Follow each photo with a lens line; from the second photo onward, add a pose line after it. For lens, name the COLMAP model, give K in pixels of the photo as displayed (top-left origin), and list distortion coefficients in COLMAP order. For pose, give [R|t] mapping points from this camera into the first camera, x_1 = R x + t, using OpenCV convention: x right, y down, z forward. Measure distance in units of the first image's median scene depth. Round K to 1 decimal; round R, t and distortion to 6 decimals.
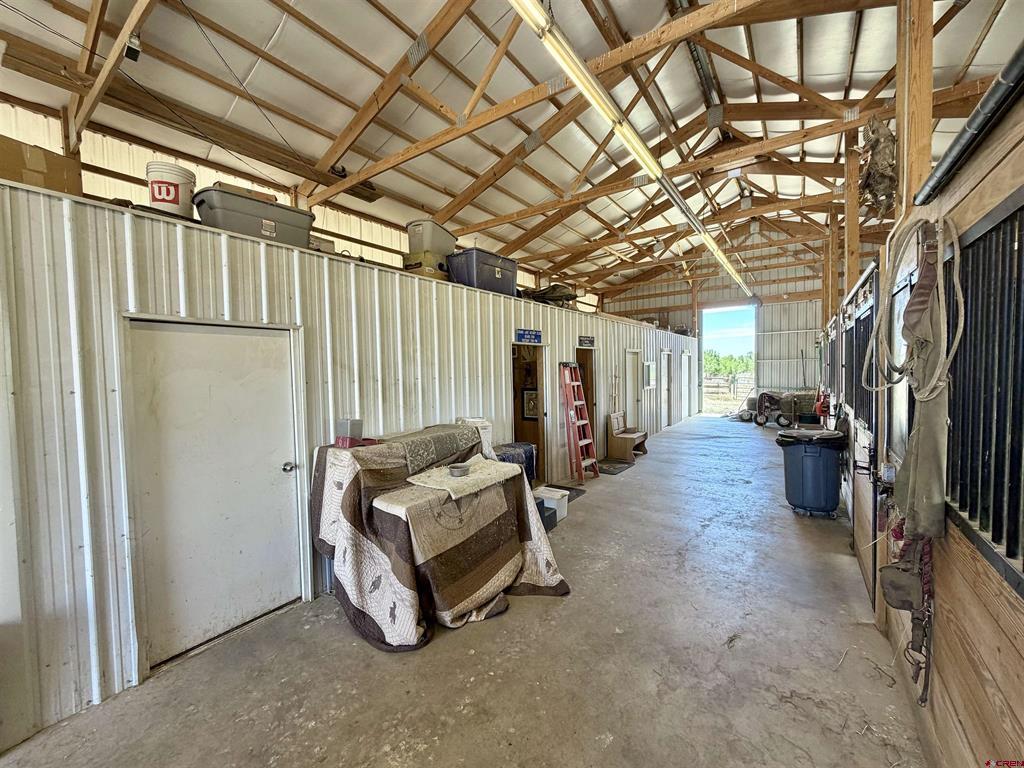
lens RADIAL K [[408.5, 0, 514.5], [0, 408.5, 383.2], [0, 0, 1]] dist [-0.000302, -0.000015]
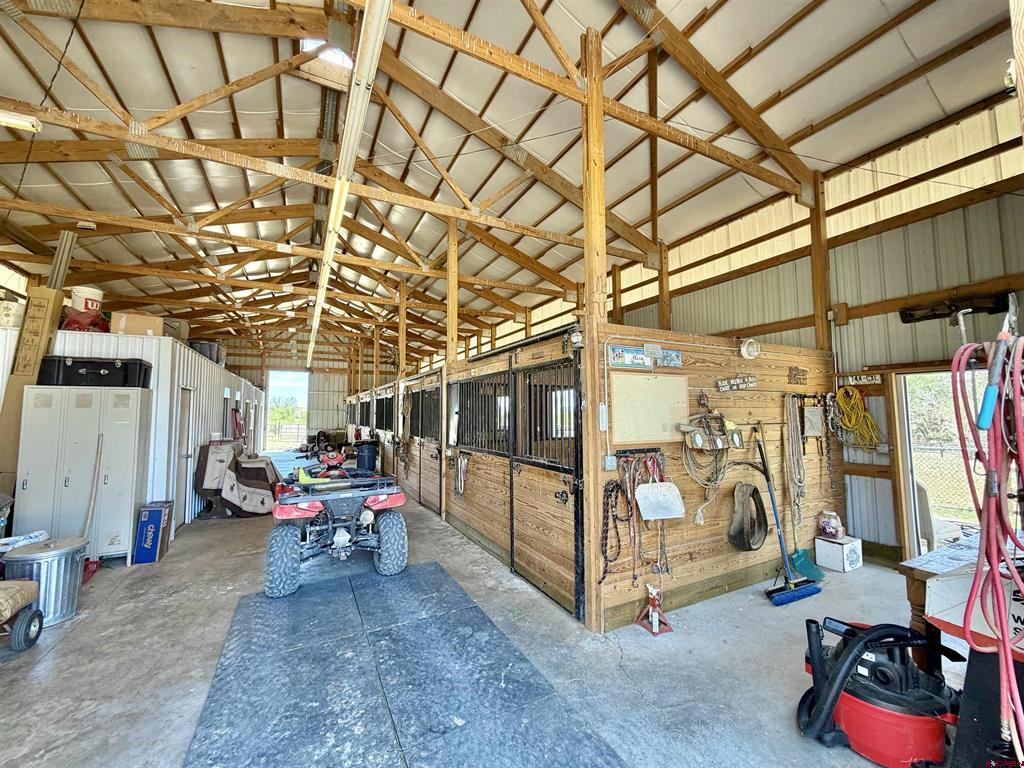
lens RADIAL K [[408.5, 0, 513.7], [0, 408.5, 382.5], [0, 0, 1]] dist [-0.000302, -0.000015]
pose [[0.458663, 0.081757, 0.884841, -0.392175], [0.029797, 0.993783, -0.107269, 0.024772], [-0.888110, 0.075566, 0.453376, -0.340612]]
